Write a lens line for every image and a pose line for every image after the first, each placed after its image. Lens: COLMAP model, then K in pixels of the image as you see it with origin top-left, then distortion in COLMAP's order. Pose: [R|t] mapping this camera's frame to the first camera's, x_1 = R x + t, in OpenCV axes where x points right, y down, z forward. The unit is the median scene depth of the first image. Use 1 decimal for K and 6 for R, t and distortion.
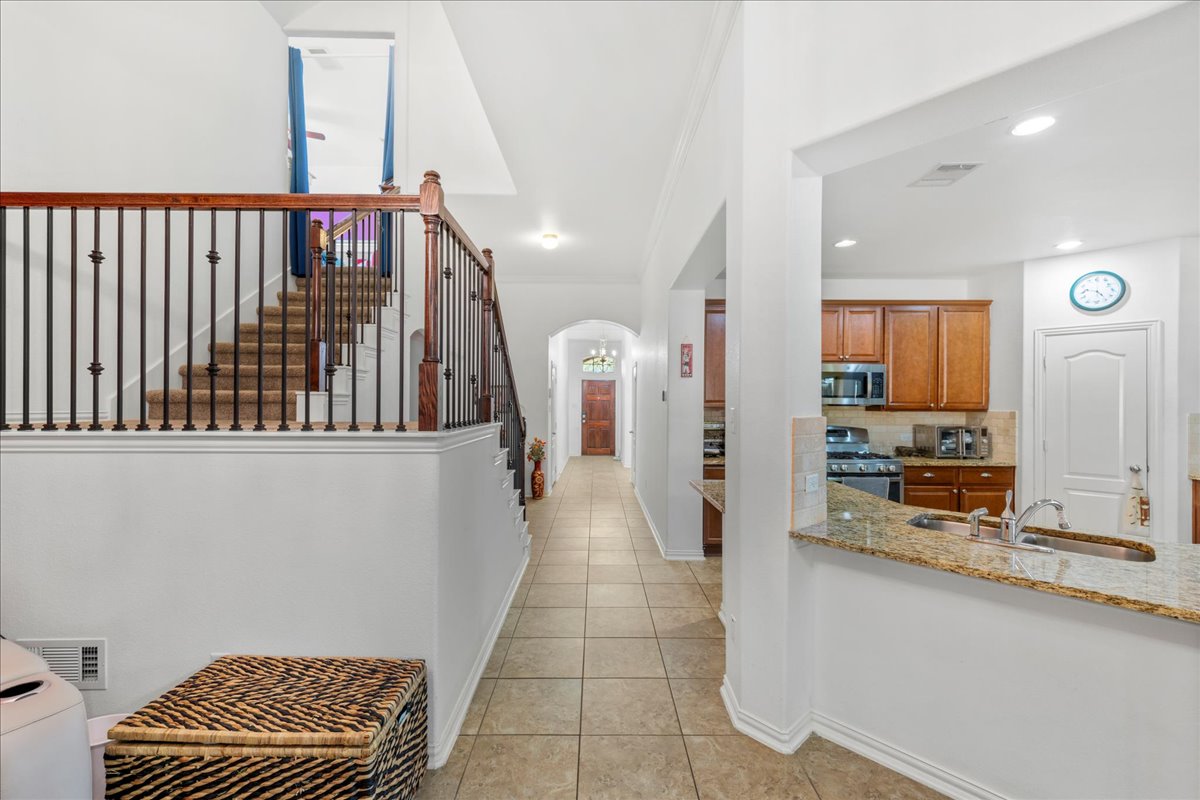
lens RADIAL K [[495.3, 0, 599.0], [0, 495.3, 397.5], [0, 0, 1]] dist [0.011770, -0.000294]
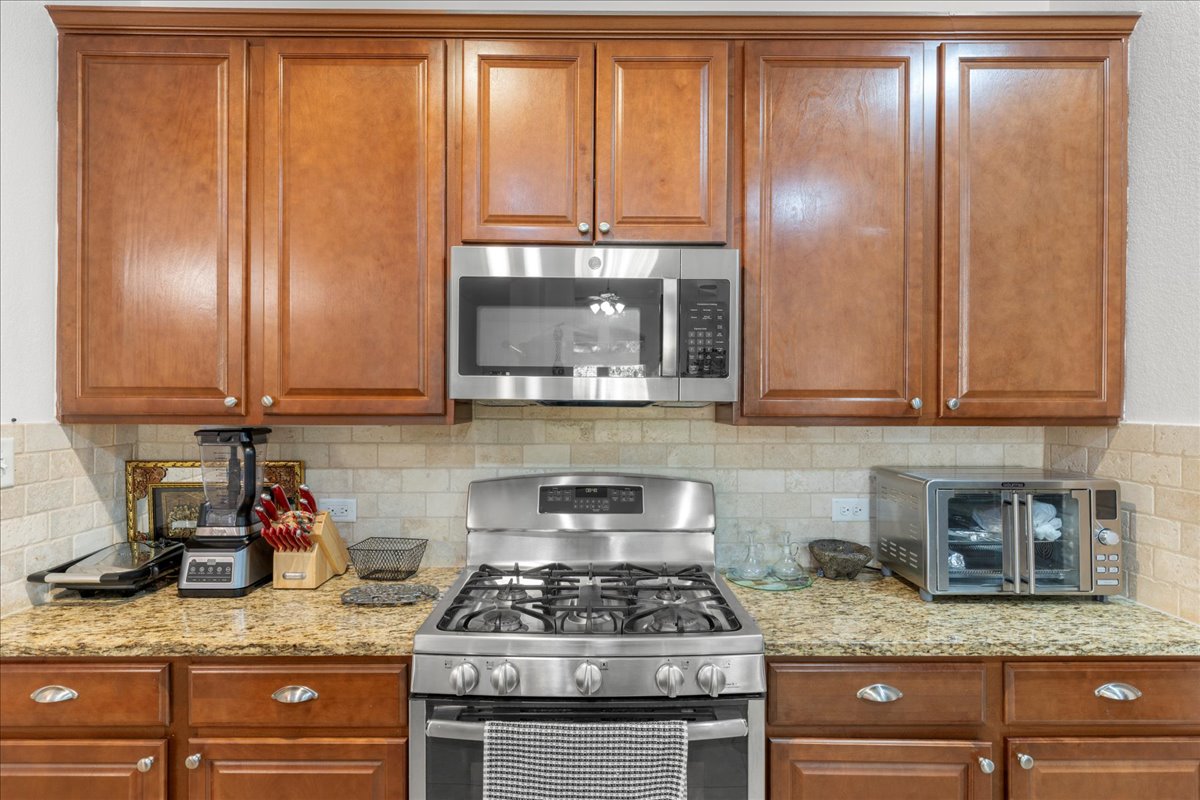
lens RADIAL K [[656.3, 0, 588.5], [0, 656.3, 397.8], [0, 0, 1]] dist [0.004982, 0.001373]
pose [[0.999989, -0.004303, 0.001596, 0.560384], [0.004294, 0.999973, 0.005909, 0.011143], [-0.001621, -0.005902, 0.999981, 0.734161]]
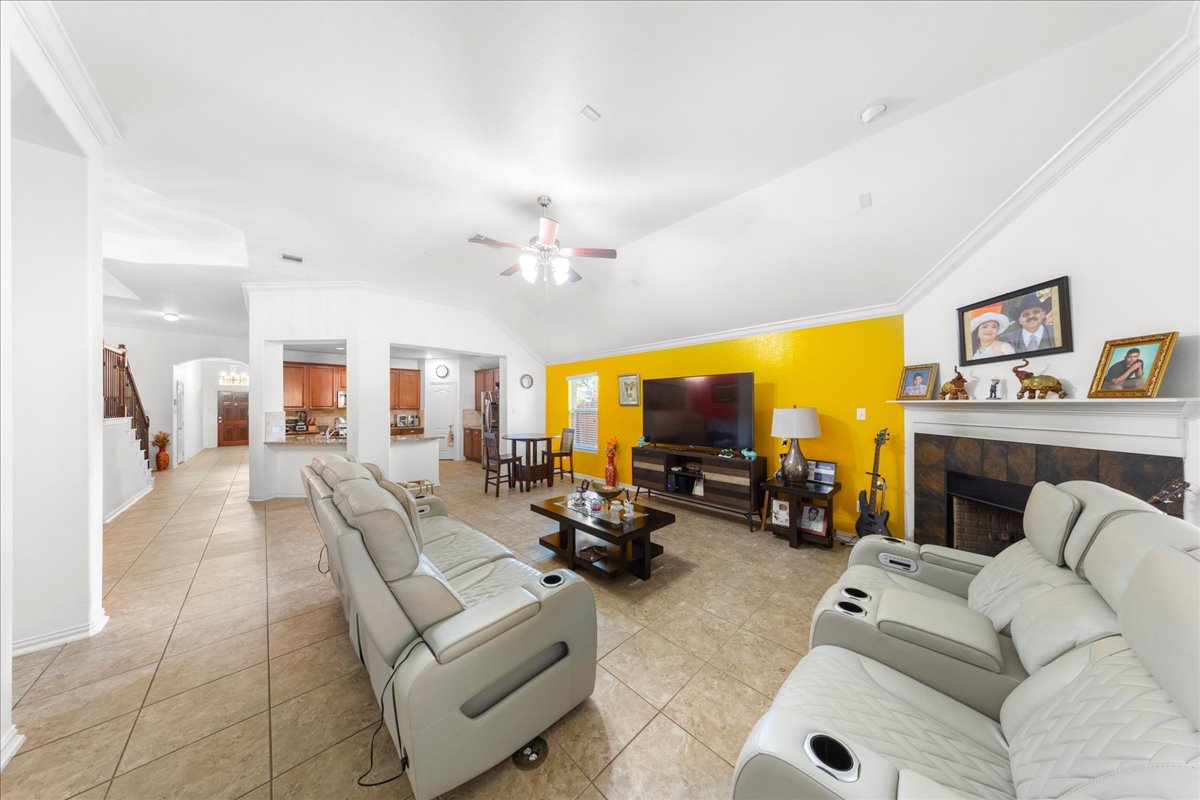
lens RADIAL K [[331.8, 0, 608.7], [0, 331.8, 402.9], [0, 0, 1]] dist [-0.012133, -0.000043]
pose [[0.690565, -0.004047, 0.723259, 0.182067], [0.001202, 0.999989, 0.004448, -0.015506], [-0.723269, -0.002202, 0.690563, -1.199816]]
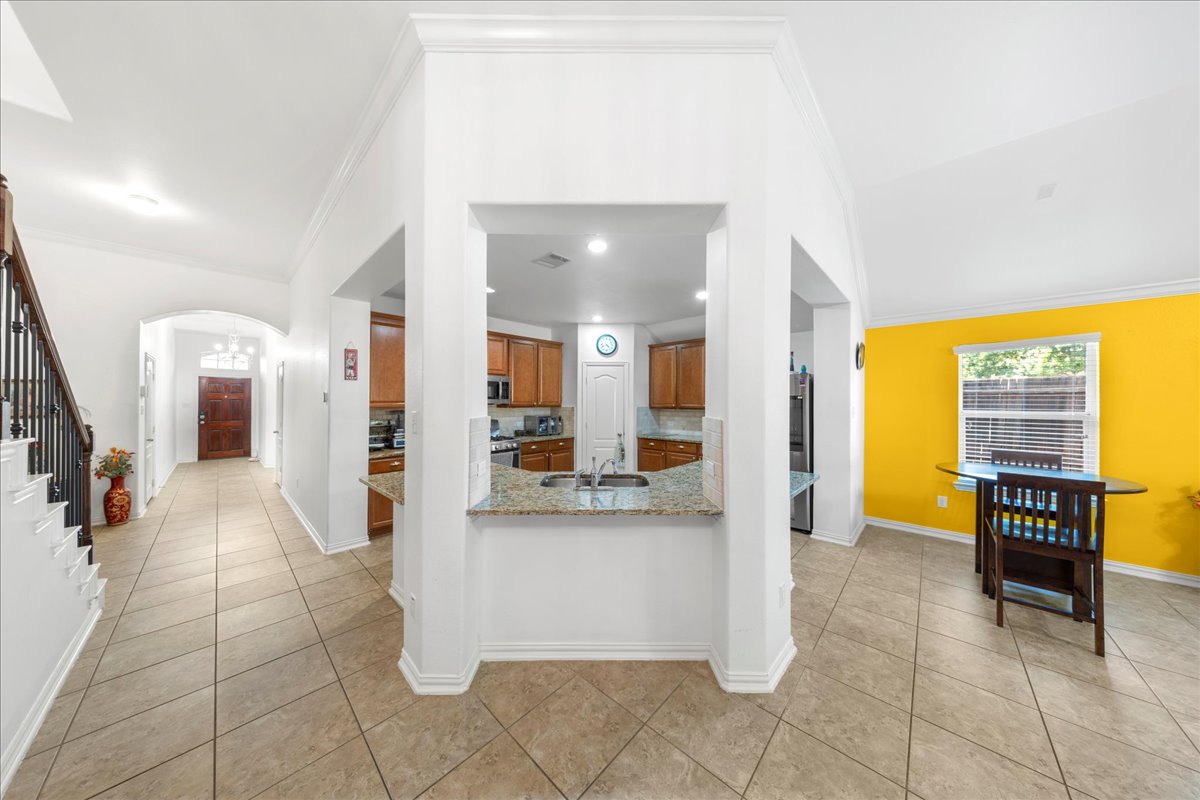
lens RADIAL K [[352.8, 0, 605.8], [0, 352.8, 397.9], [0, 0, 1]] dist [0.000052, -0.000824]
pose [[0.678291, 0.002966, 0.734788, -0.012644], [-0.005781, 0.999982, 0.001301, -0.006116], [-0.734771, -0.005130, 0.678296, 0.070858]]
